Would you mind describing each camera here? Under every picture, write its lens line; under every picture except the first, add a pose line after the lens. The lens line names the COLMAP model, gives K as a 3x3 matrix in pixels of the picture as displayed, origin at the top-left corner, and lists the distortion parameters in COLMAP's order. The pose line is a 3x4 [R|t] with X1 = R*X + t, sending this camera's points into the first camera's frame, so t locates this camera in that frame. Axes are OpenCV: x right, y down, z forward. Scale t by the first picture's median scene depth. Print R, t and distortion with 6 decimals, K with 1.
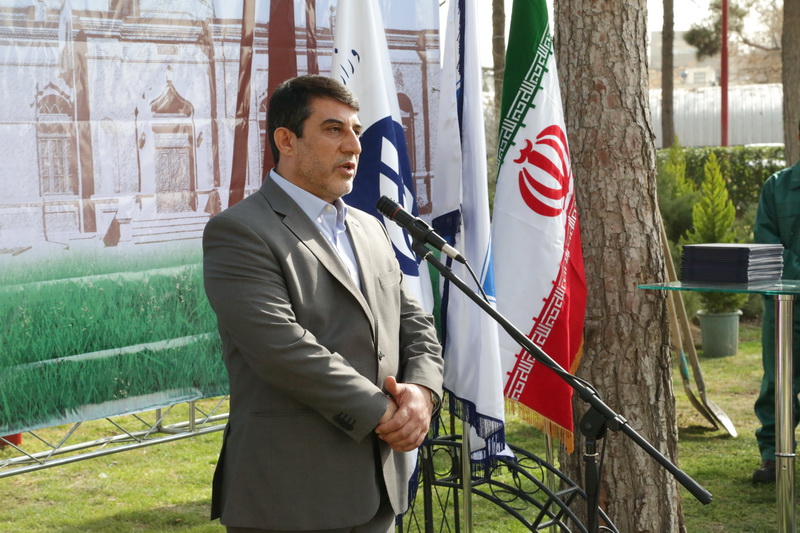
lens RADIAL K [[1747.9, 0, 401.2], [0, 1747.9, 259.8], [0, 0, 1]] dist [0.352594, 0.000000]
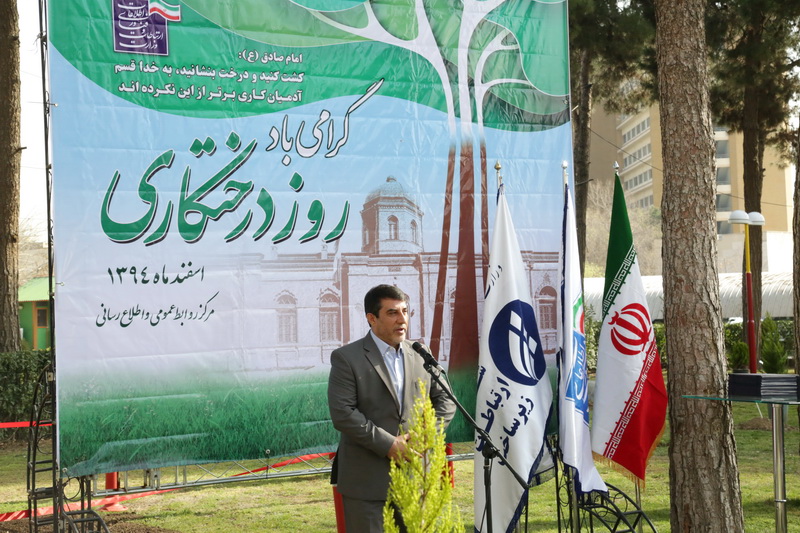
lens RADIAL K [[1301.1, 0, 422.3], [0, 1301.1, 264.2], [0, 0, 1]] dist [0.197790, 0.000000]
pose [[0.918415, -0.017497, -0.395230, 0.409906], [-0.020124, 0.995662, -0.090843, 0.008273], [0.395105, 0.091385, 0.914079, -0.292590]]
